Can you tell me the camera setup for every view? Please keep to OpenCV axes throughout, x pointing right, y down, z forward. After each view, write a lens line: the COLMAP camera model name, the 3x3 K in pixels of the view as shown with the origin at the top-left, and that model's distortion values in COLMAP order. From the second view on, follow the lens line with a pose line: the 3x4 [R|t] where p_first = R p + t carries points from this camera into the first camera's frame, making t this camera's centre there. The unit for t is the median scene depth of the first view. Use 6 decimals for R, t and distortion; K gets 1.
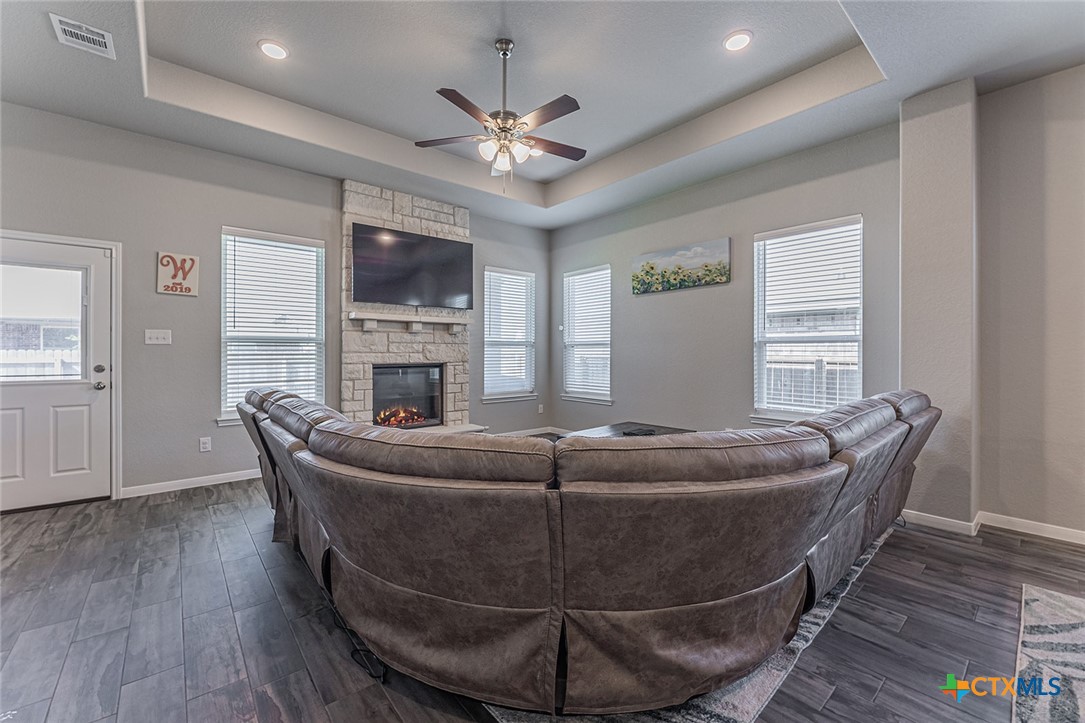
lens RADIAL K [[438.2, 0, 541.4], [0, 438.2, 352.4], [0, 0, 1]] dist [-0.001111, -0.004522]
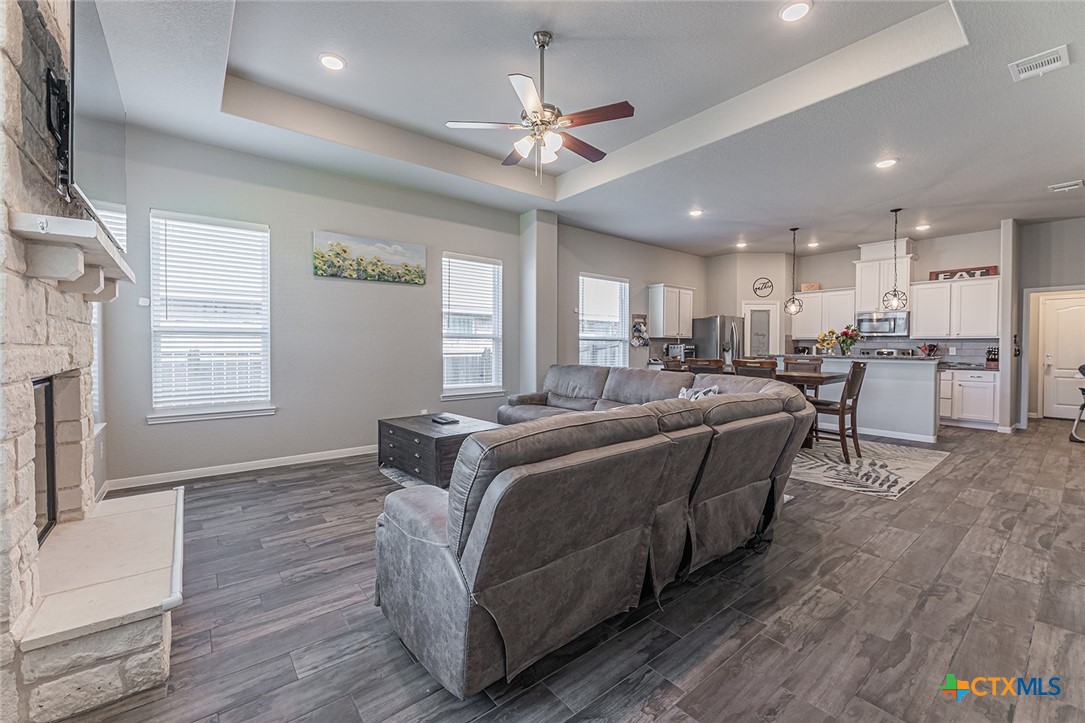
lens RADIAL K [[438.2, 0, 541.4], [0, 438.2, 352.4], [0, 0, 1]] dist [-0.001111, -0.004522]
pose [[0.034969, -0.016361, 0.999254, -0.766001], [-0.003736, 0.999857, 0.016501, -0.000662], [-0.999381, -0.004310, 0.034903, 0.675968]]
